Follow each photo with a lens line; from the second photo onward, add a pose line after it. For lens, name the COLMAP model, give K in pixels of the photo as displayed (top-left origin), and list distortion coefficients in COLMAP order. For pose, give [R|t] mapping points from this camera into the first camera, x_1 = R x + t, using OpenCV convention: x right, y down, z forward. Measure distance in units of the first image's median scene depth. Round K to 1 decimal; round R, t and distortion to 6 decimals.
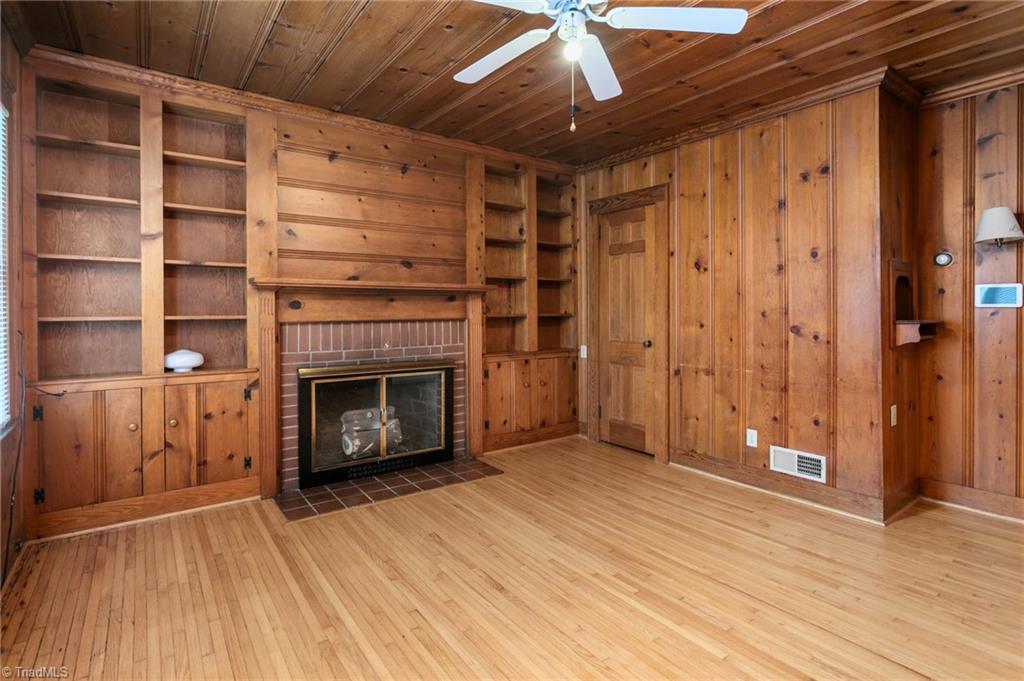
lens RADIAL K [[507.8, 0, 529.1], [0, 507.8, 313.0], [0, 0, 1]] dist [-0.013844, -0.000230]
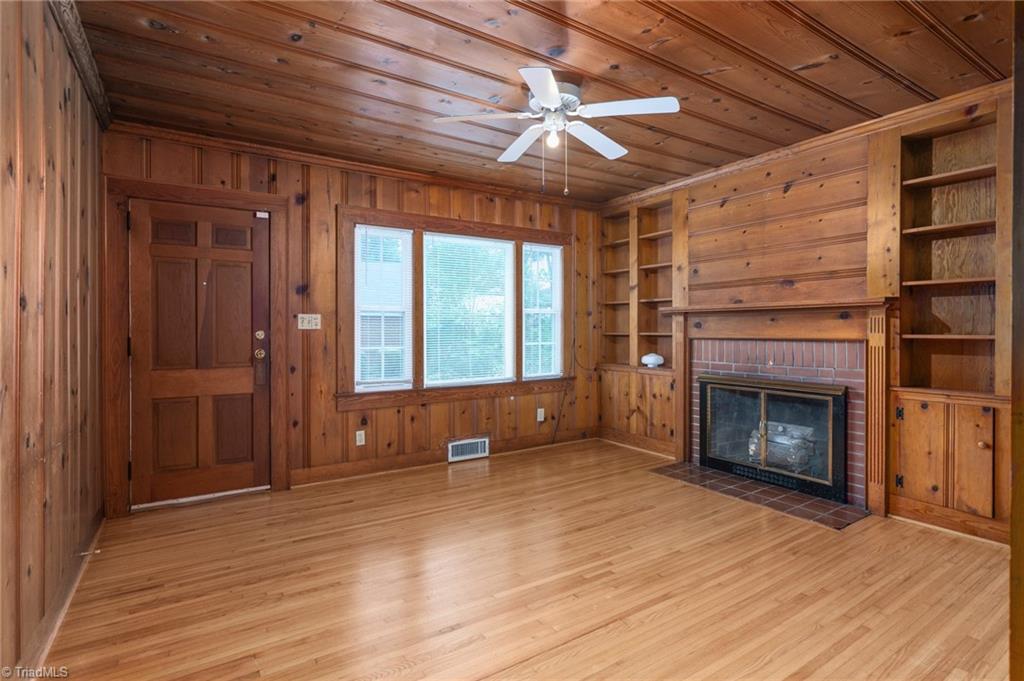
lens RADIAL K [[507.8, 0, 514.5], [0, 507.8, 333.8], [0, 0, 1]] dist [-0.013844, -0.000230]
pose [[-0.071759, 0.009020, -0.997381, 0.901217], [-0.004254, 0.999947, 0.009349, -0.003769], [0.997413, 0.004913, -0.071716, 0.615018]]
